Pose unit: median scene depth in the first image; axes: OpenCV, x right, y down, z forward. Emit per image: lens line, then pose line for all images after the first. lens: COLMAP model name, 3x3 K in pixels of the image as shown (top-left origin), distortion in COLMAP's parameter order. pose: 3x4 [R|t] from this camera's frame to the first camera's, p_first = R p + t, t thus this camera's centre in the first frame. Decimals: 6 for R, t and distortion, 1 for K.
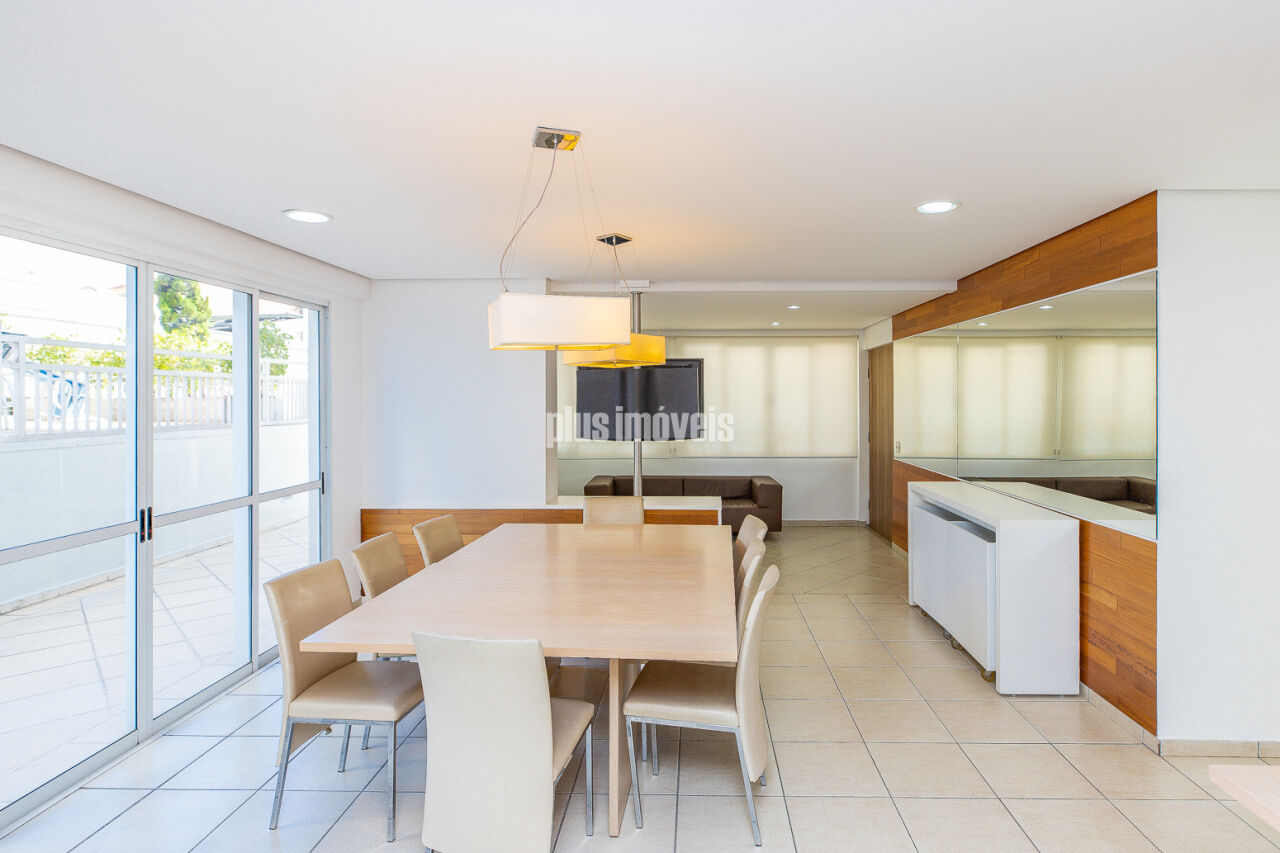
lens RADIAL K [[702.4, 0, 687.4], [0, 702.4, 400.0], [0, 0, 1]] dist [-0.004905, -0.000377]
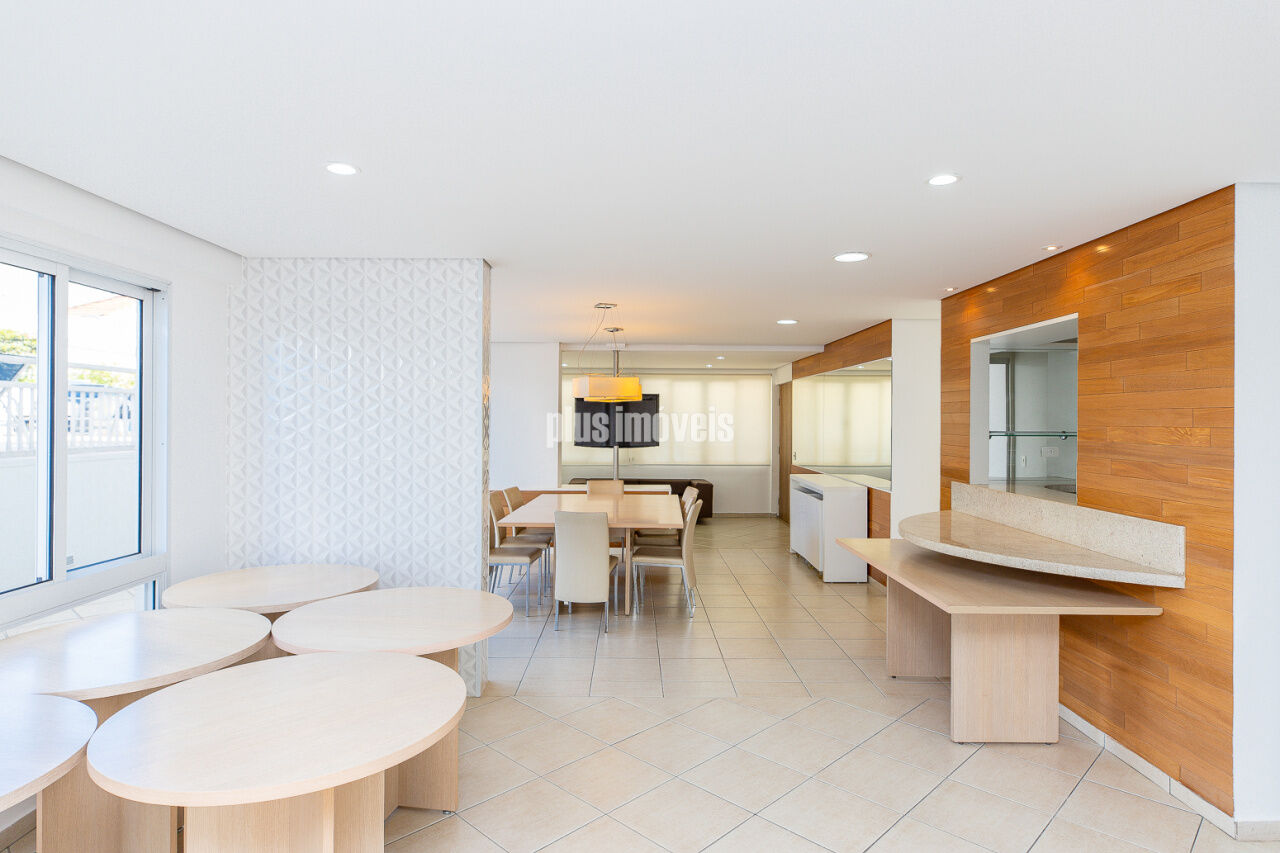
lens RADIAL K [[743.7, 0, 635.4], [0, 743.7, 424.1], [0, 0, 1]] dist [0.002148, 0.000013]
pose [[0.999856, 0.006447, 0.015702, -0.049784], [-0.006475, 0.999978, 0.001745, 0.003312], [-0.015691, -0.001847, 0.999875, -0.566022]]
